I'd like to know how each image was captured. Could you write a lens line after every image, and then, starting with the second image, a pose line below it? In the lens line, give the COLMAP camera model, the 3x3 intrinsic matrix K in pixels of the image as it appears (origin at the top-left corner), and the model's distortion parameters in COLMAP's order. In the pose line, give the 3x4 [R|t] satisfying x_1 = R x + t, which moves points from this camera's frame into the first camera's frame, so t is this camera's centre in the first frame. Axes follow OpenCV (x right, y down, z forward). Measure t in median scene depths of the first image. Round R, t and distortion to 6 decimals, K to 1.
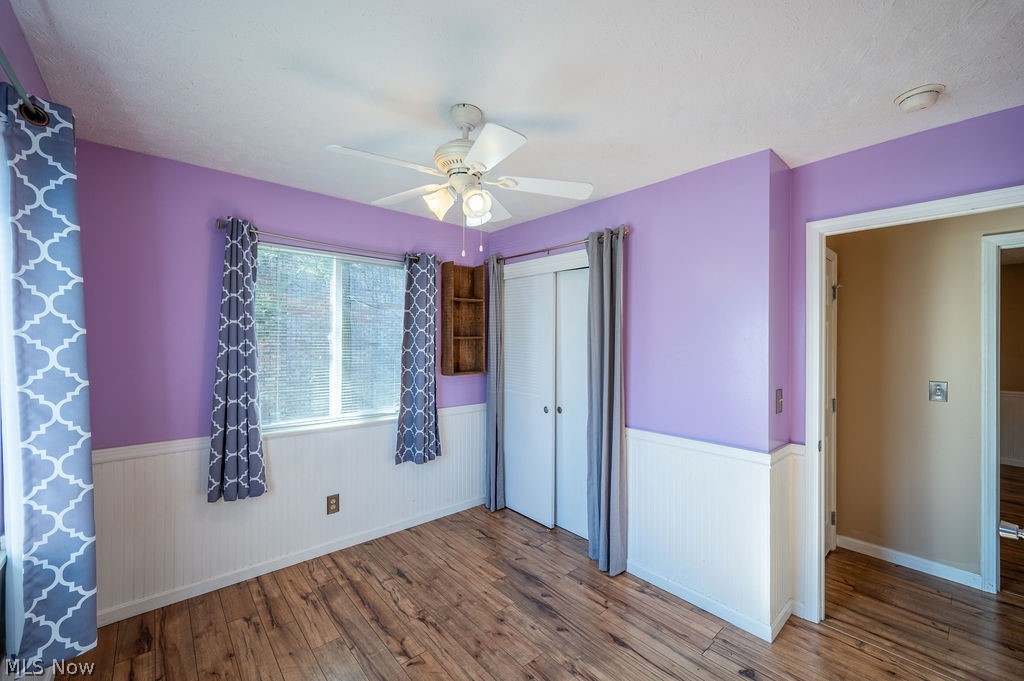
lens RADIAL K [[411.2, 0, 518.1], [0, 411.2, 340.6], [0, 0, 1]] dist [-0.003278, 0.000545]
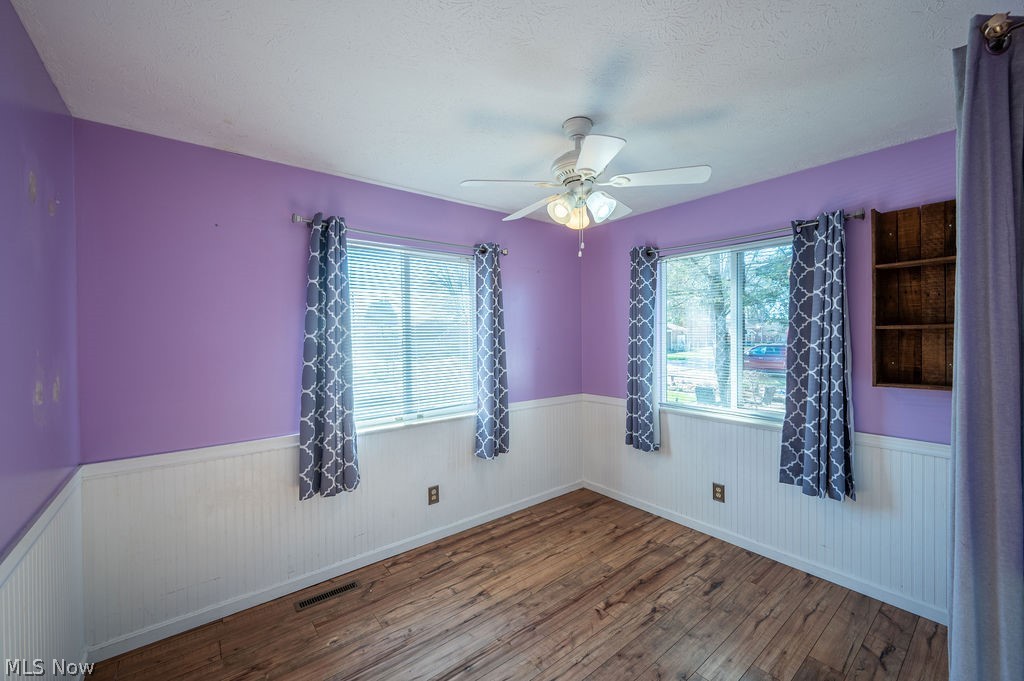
lens RADIAL K [[411.2, 0, 518.7], [0, 411.2, 339.1], [0, 0, 1]] dist [-0.003278, 0.000545]
pose [[-0.053005, 0.005549, -0.998579, 0.724773], [0.007545, 0.999958, 0.005156, 0.004862], [0.998566, -0.007261, -0.053045, 0.667905]]
